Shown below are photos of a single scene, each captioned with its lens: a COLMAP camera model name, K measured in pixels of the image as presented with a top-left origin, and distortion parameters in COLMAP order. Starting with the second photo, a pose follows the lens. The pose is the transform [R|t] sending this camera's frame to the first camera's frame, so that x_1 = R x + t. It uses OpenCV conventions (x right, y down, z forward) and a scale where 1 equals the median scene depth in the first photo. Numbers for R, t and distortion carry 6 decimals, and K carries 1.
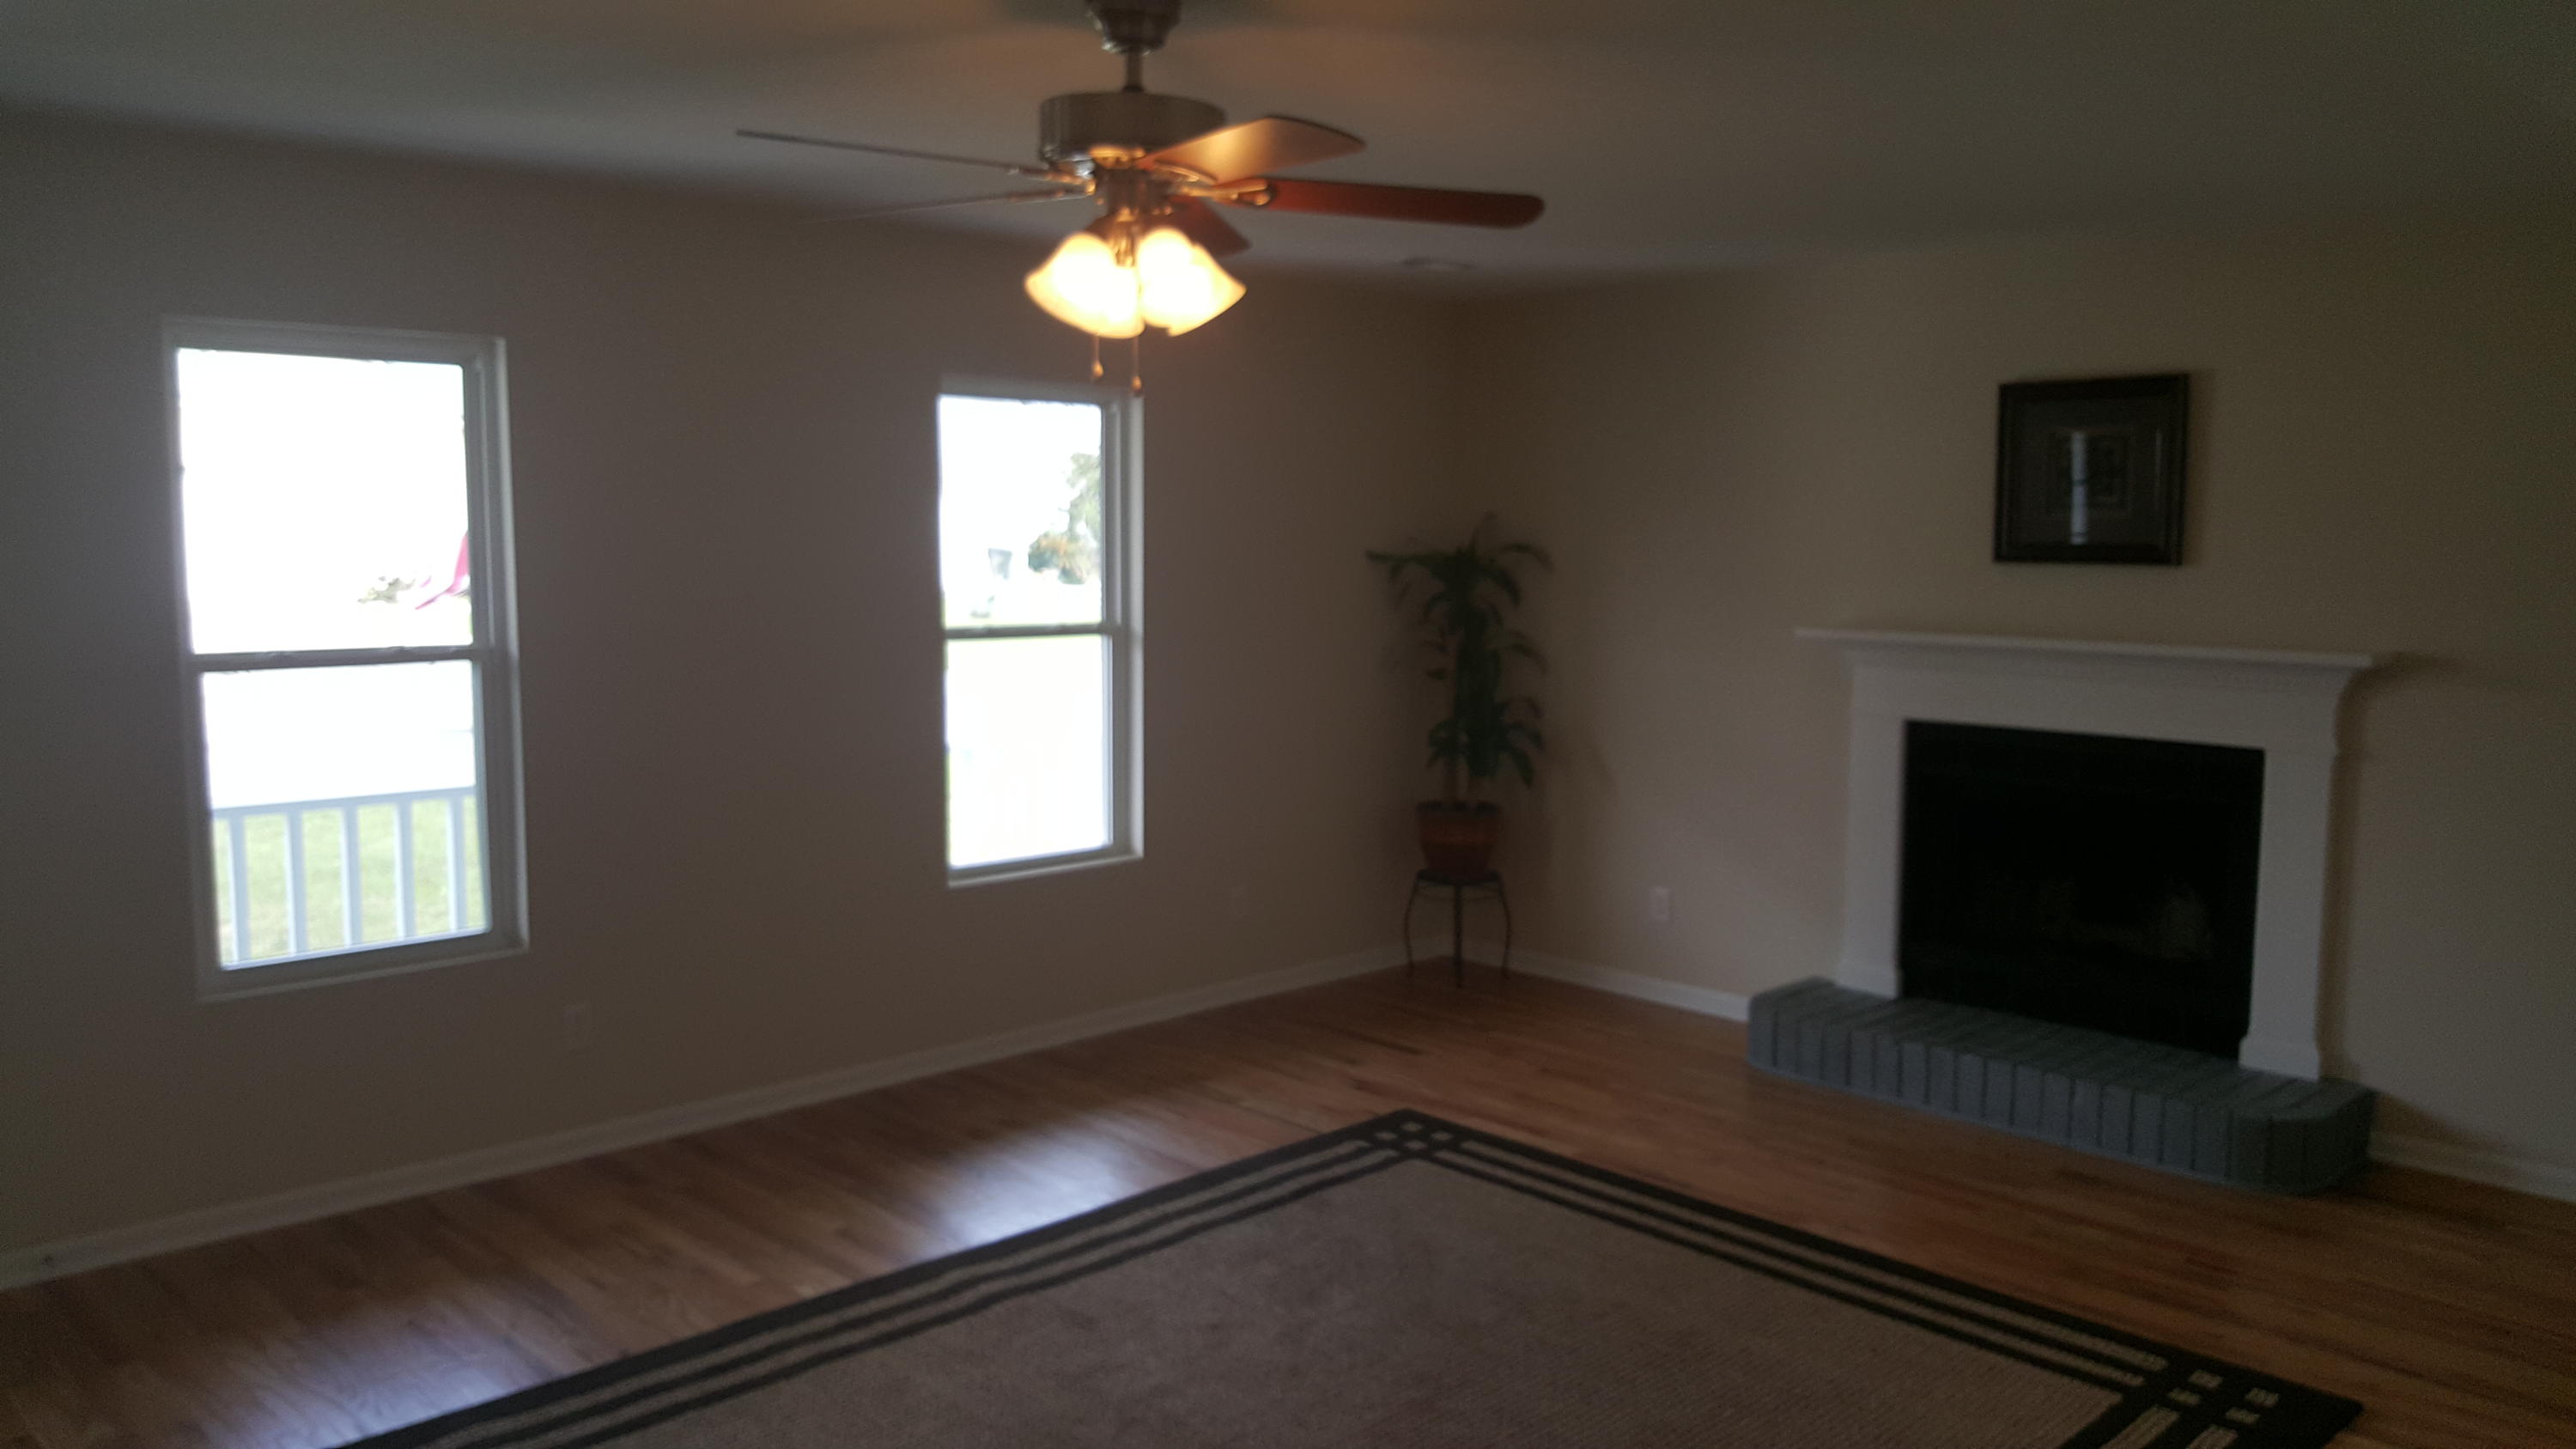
lens RADIAL K [[1903.4, 0, 1271.2], [0, 1903.4, 719.4], [0, 0, 1]] dist [0.154296, -0.243603]
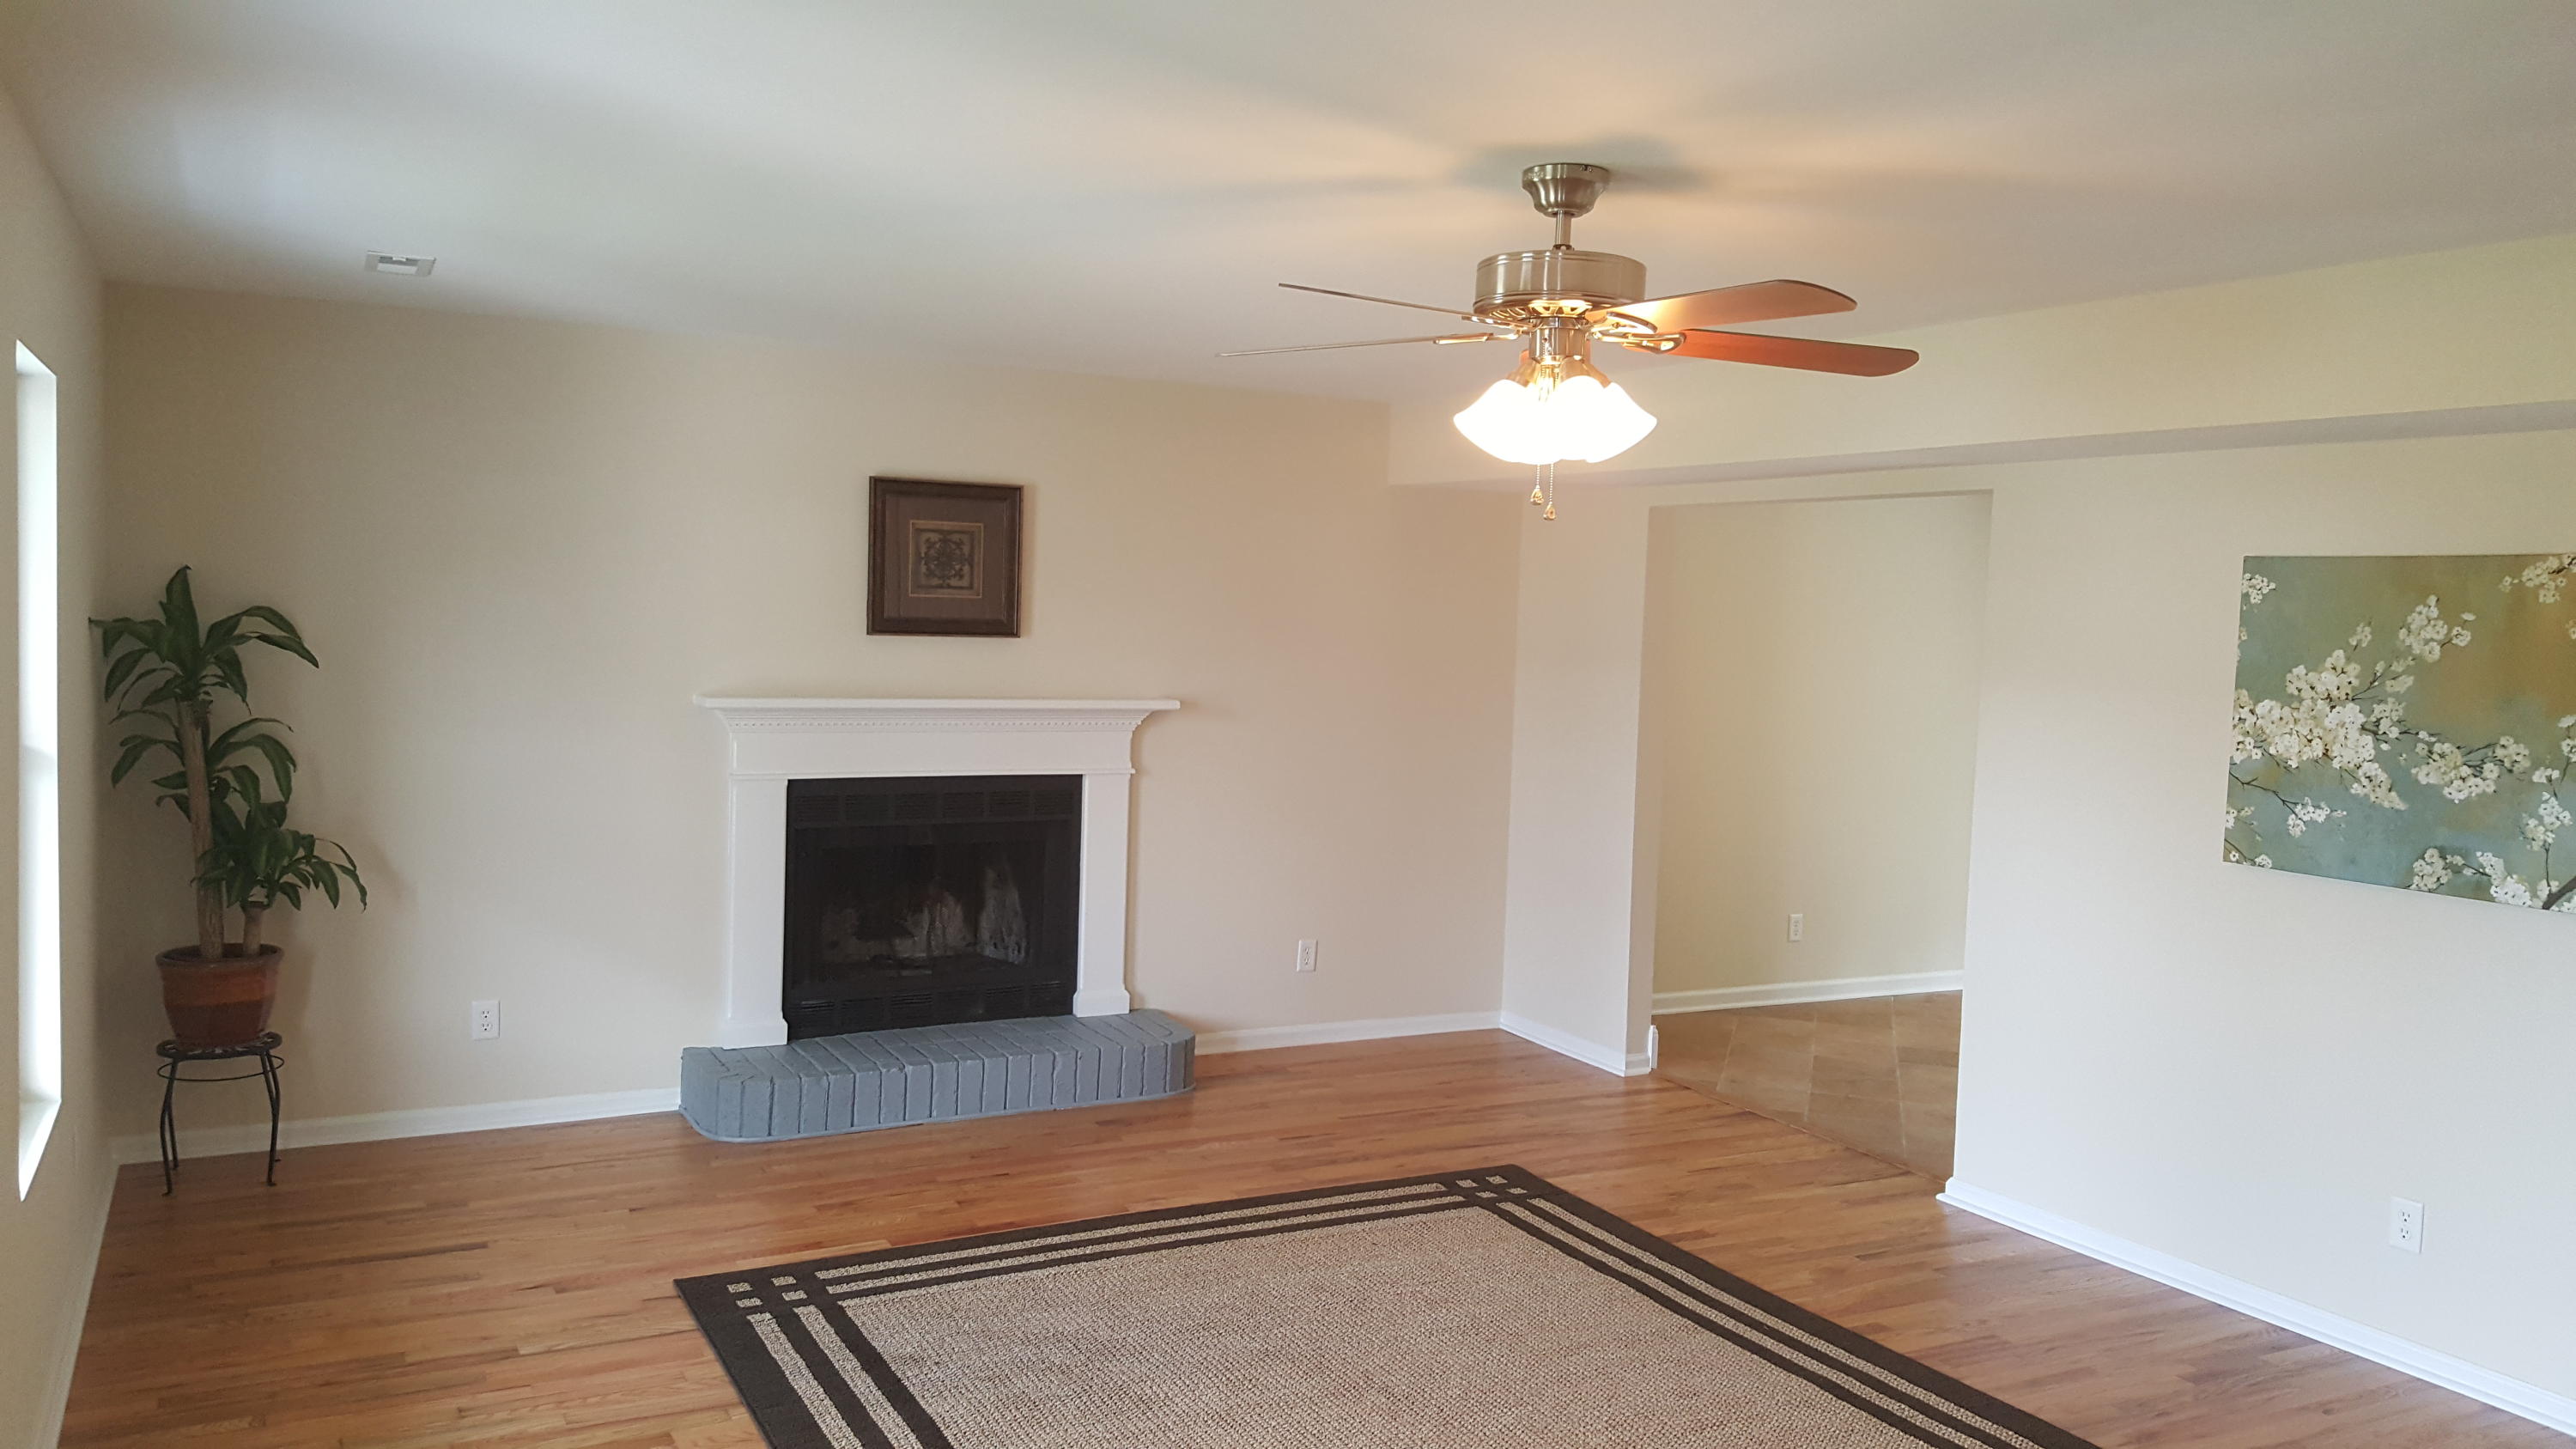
lens RADIAL K [[1903.4, 0, 1271.2], [0, 1903.4, 719.4], [0, 0, 1]] dist [0.154296, -0.243603]
pose [[0.274910, -0.056848, 0.959788, -0.688644], [0.068557, 0.996869, 0.039408, -0.063507], [-0.959023, 0.054966, 0.277946, 0.502815]]
